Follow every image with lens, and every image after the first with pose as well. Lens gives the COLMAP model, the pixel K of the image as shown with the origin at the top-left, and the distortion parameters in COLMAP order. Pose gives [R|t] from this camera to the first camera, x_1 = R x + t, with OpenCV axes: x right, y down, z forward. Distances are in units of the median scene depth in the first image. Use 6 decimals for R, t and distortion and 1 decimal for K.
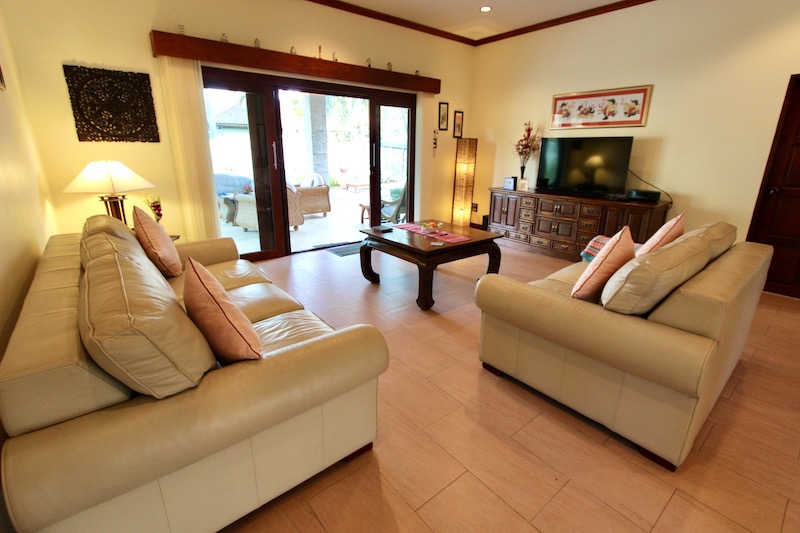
lens RADIAL K [[367.8, 0, 402.9], [0, 367.8, 257.3], [0, 0, 1]] dist [-0.014859, 0.005653]
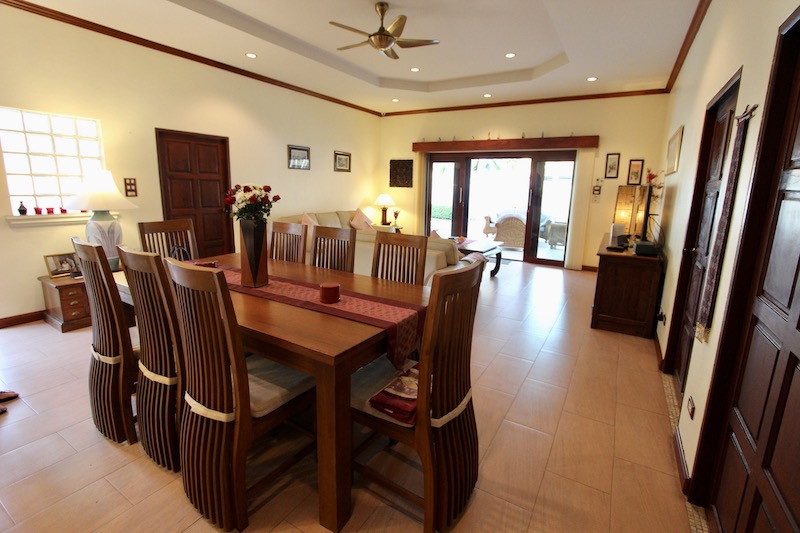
lens RADIAL K [[367.8, 0, 402.9], [0, 367.8, 257.3], [0, 0, 1]] dist [-0.014859, 0.005653]
pose [[0.345709, 0.177886, -0.921326, 1.160532], [-0.283357, 0.955819, 0.078222, -0.046419], [0.894536, 0.234022, 0.380841, 0.129127]]
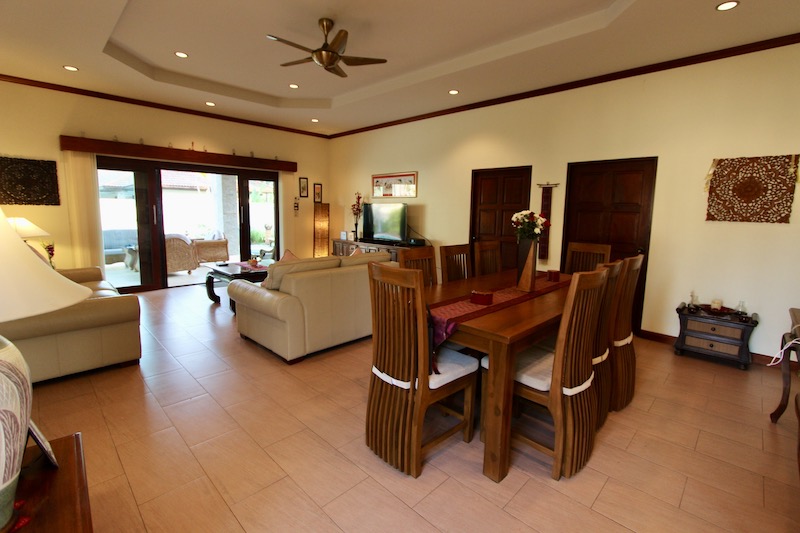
lens RADIAL K [[367.8, 0, 402.9], [0, 367.8, 257.3], [0, 0, 1]] dist [-0.014859, 0.005653]
pose [[0.993164, -0.008199, 0.116437, 0.389403], [0.026323, 0.987565, -0.154991, 0.111300], [-0.113718, 0.156996, 0.981030, -0.407688]]
